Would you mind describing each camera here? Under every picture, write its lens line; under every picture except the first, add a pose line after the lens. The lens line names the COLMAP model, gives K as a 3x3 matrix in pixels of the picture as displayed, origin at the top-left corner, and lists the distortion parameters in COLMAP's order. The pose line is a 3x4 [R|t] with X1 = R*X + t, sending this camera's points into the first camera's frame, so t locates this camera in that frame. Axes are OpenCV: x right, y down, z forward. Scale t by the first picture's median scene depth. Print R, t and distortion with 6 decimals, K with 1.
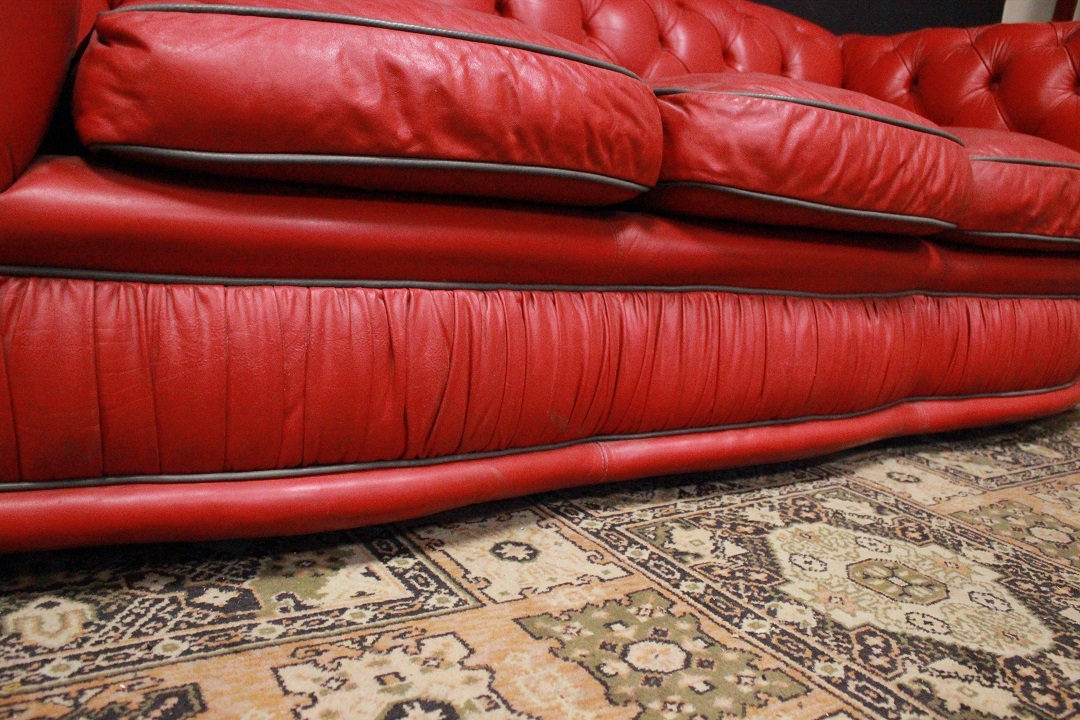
lens RADIAL K [[891.5, 0, 545.1], [0, 891.5, 365.6], [0, 0, 1]] dist [-0.124278, 0.057015]
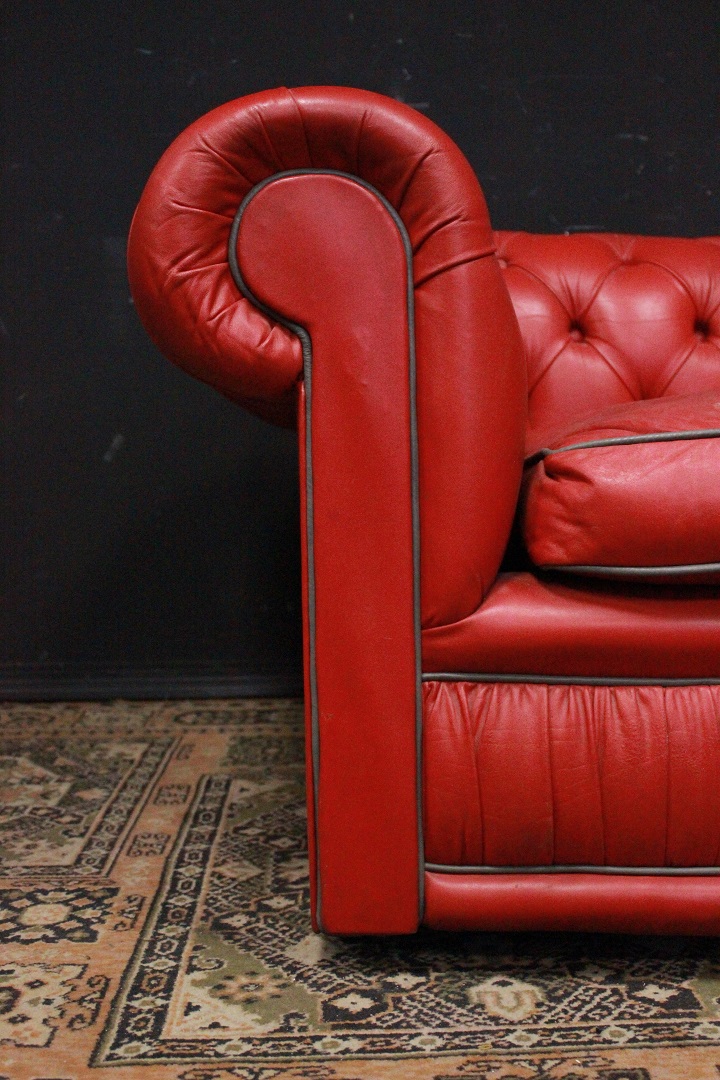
lens RADIAL K [[1146.9, 0, 367.1], [0, 1146.9, 541.5], [0, 0, 1]] dist [-0.068727, 0.000000]
pose [[0.849966, -0.078802, -0.520911, 0.061043], [-0.014957, 0.984742, -0.173374, -0.018454], [0.526626, 0.155153, 0.835819, -0.355142]]
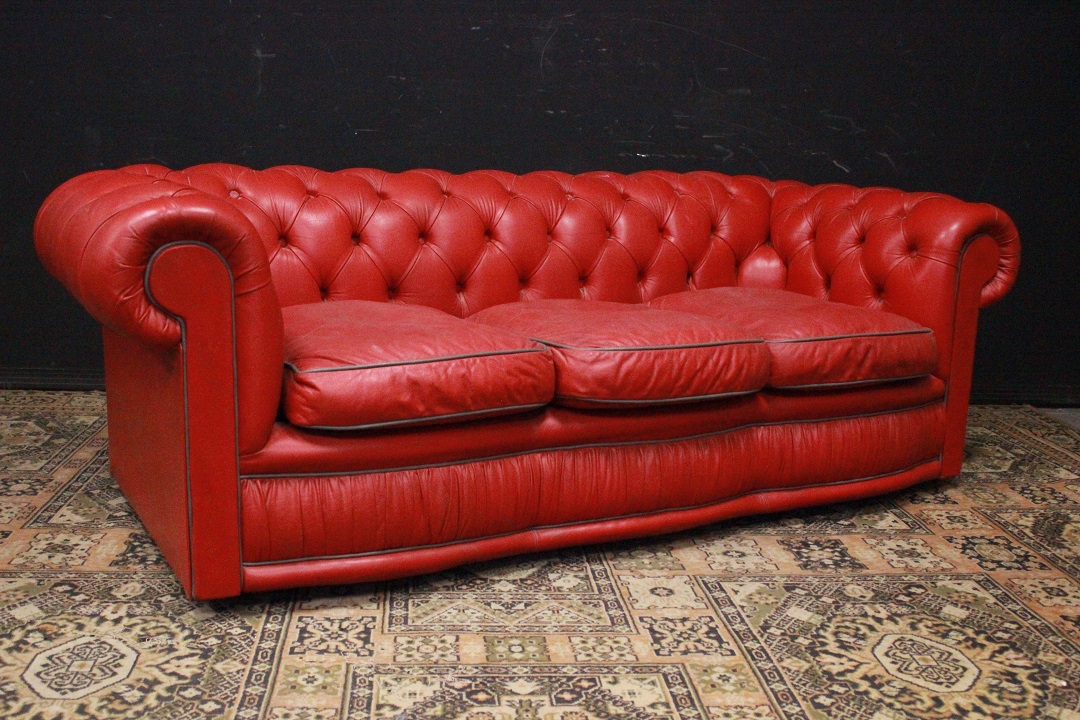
lens RADIAL K [[1146.9, 0, 537.5], [0, 1146.9, 371.1], [0, 0, 1]] dist [-0.068727, 0.000000]
pose [[0.878554, 0.029548, -0.476727, 2.244071], [-0.052338, 0.998030, -0.034595, -0.132946], [0.474766, 0.055344, 0.878370, -1.798944]]
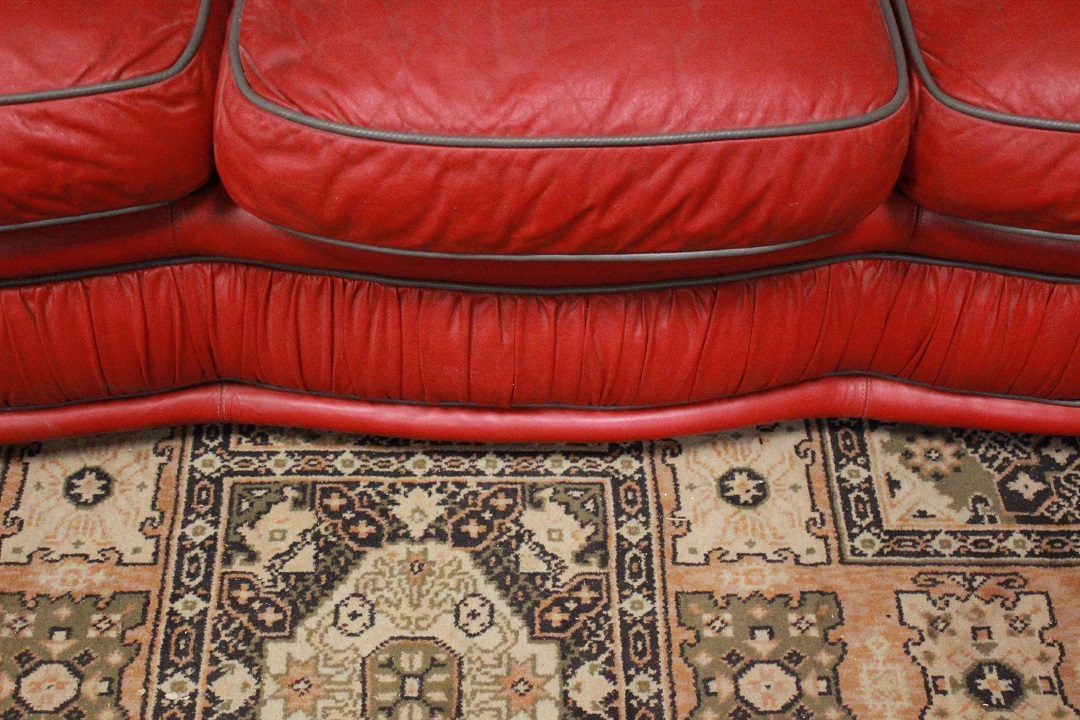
lens RADIAL K [[1440.3, 0, 541.5], [0, 1440.3, 363.3], [0, 0, 1]] dist [-0.037586, 0.000000]
pose [[0.840433, 0.371302, -0.394724, 1.188839], [-0.056964, 0.784882, 0.617022, -1.121383], [0.538913, -0.496080, 0.680792, 0.297750]]
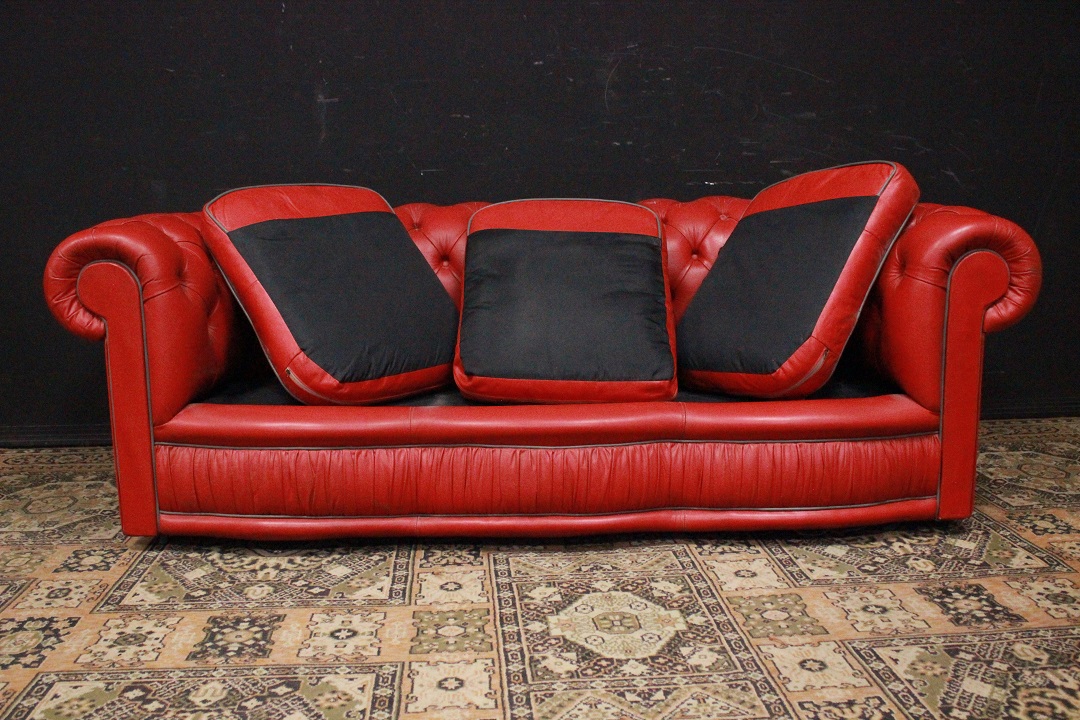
lens RADIAL K [[984.8, 0, 544.8], [0, 984.8, 377.6], [0, 0, 1]] dist [-0.091490, 0.000000]
pose [[0.871195, -0.013378, -0.490755, 1.643484], [-0.009512, 0.998981, -0.044117, -0.243099], [0.490845, 0.043102, 0.870180, -1.217076]]
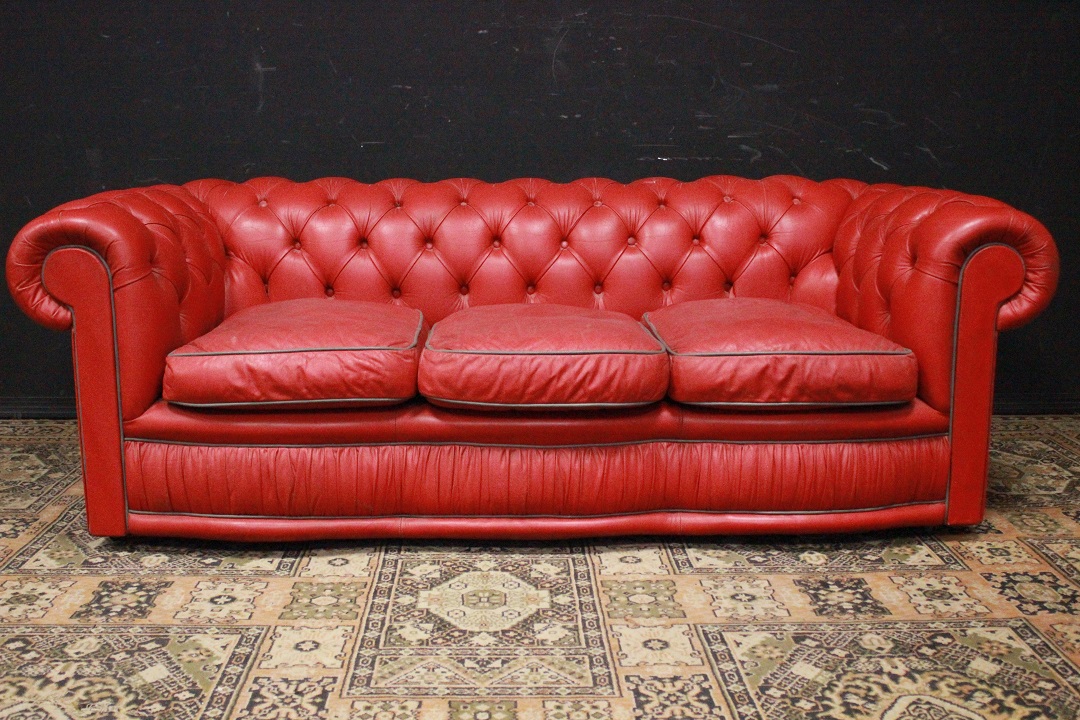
lens RADIAL K [[1146.9, 0, 536.5], [0, 1146.9, 367.3], [0, 0, 1]] dist [-0.068727, 0.000000]
pose [[0.842378, 0.010506, -0.538785, 2.347863], [-0.033612, 0.998888, -0.033073, -0.245955], [0.537838, 0.045969, 0.841794, -1.430770]]
